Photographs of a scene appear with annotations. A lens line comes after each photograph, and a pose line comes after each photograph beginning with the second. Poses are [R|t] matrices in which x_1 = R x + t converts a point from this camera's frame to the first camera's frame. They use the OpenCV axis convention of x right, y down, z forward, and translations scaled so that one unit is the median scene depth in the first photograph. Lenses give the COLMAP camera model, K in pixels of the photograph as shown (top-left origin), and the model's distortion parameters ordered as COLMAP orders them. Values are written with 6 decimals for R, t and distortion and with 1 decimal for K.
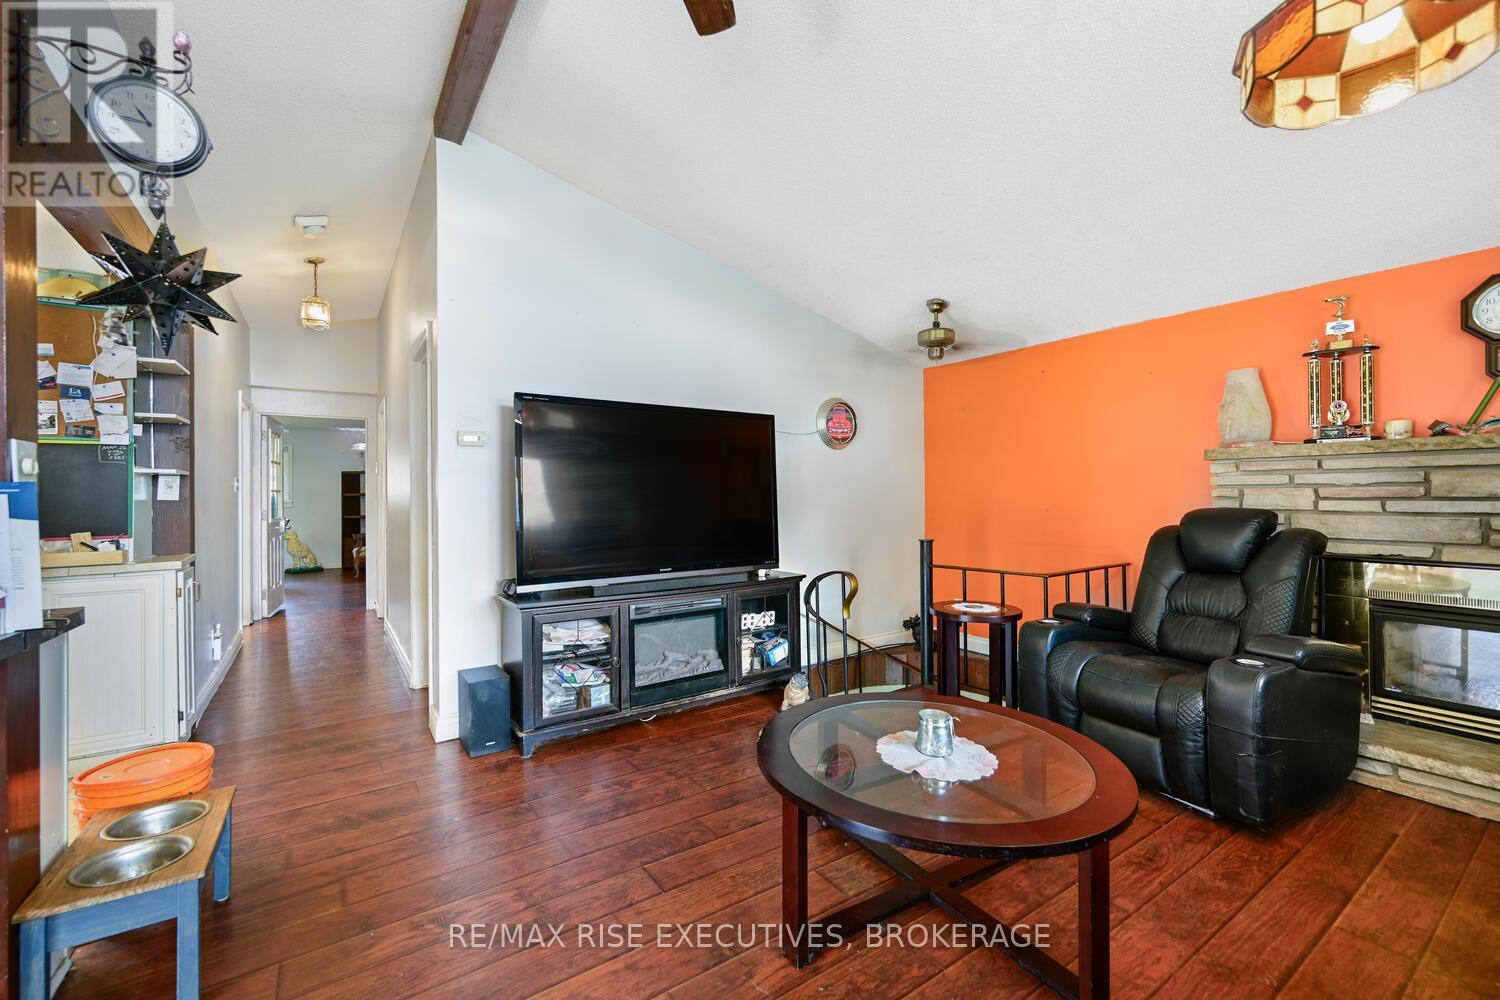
lens RADIAL K [[610.3, 0, 741.1], [0, 610.3, 490.8], [0, 0, 1]] dist [0.004206, -0.000448]
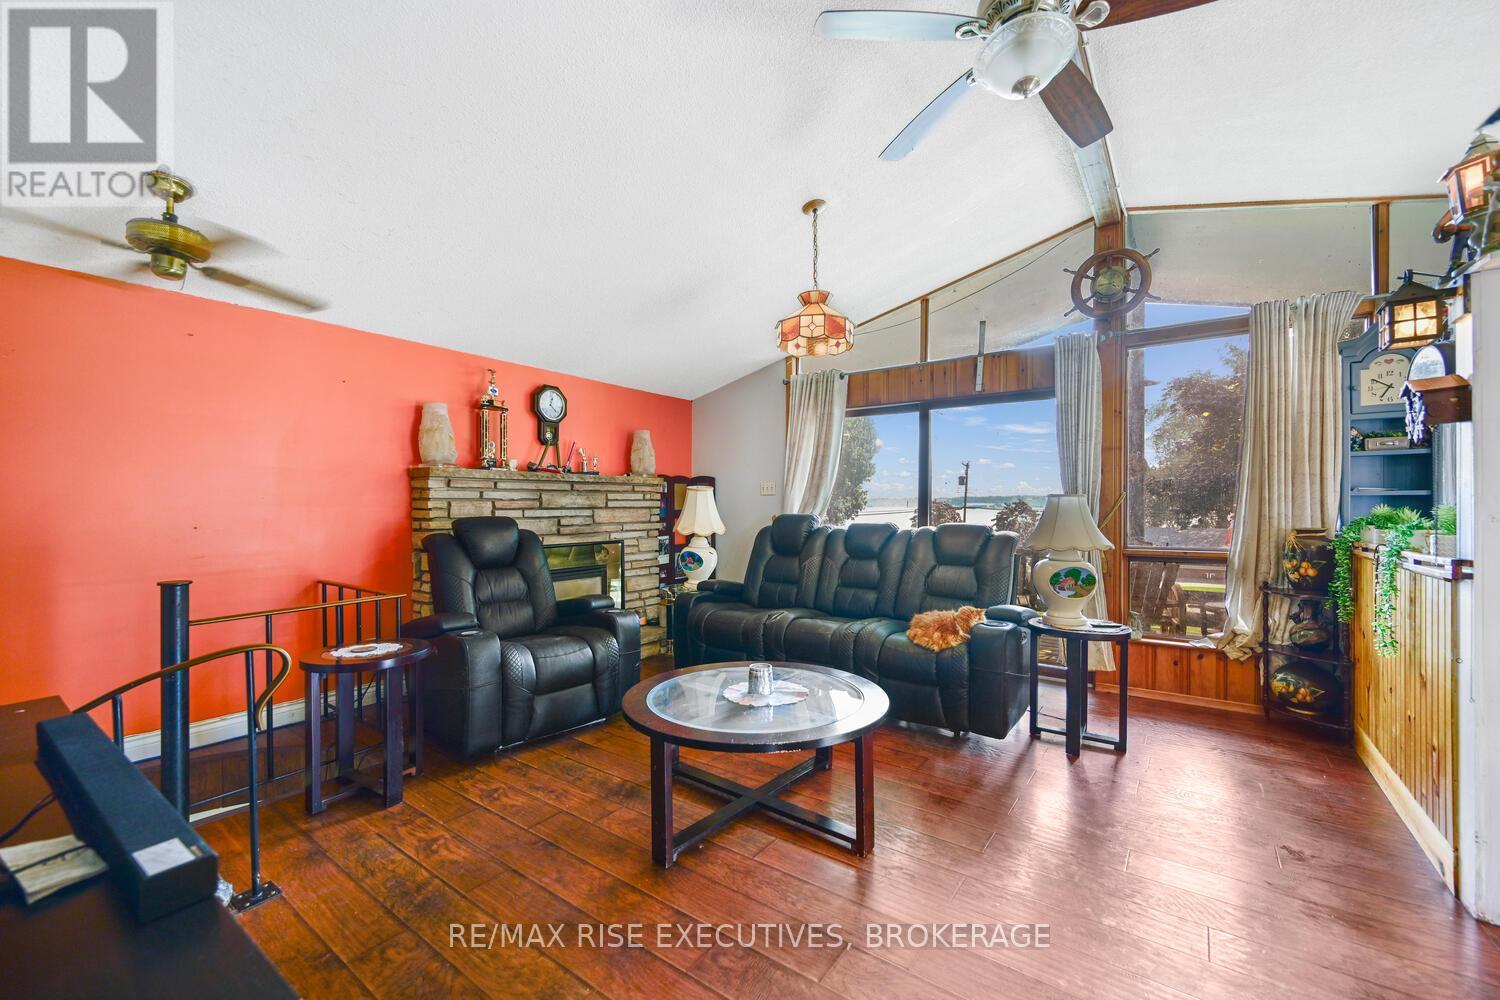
lens RADIAL K [[610.3, 0, 748.4], [0, 610.3, 507.5], [0, 0, 1]] dist [0.004206, -0.000448]
pose [[-0.340317, 0.004762, 0.940299, -0.614340], [0.001030, 0.999988, -0.004691, 0.017002], [-0.940310, -0.000628, -0.340318, 0.970165]]
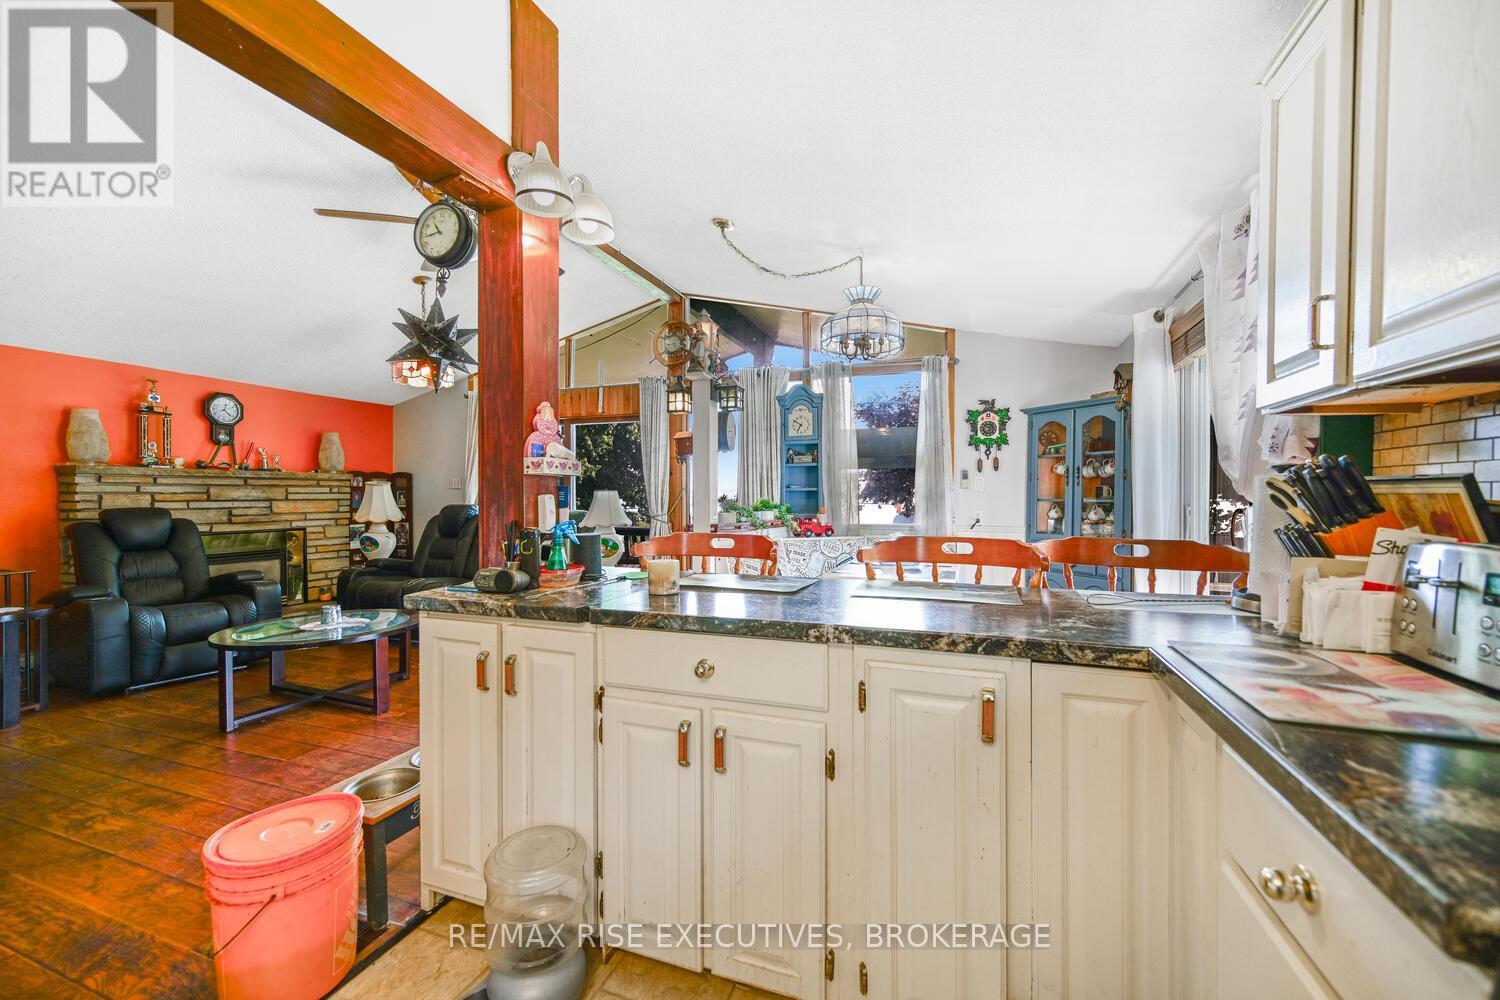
lens RADIAL K [[610.3, 0, 753.8], [0, 610.3, 500.3], [0, 0, 1]] dist [0.004206, -0.000448]
pose [[-0.583740, 0.003735, 0.811932, -1.382638], [0.005198, 0.999986, -0.000862, 0.020590], [-0.811924, 0.003717, -0.583752, 0.682641]]
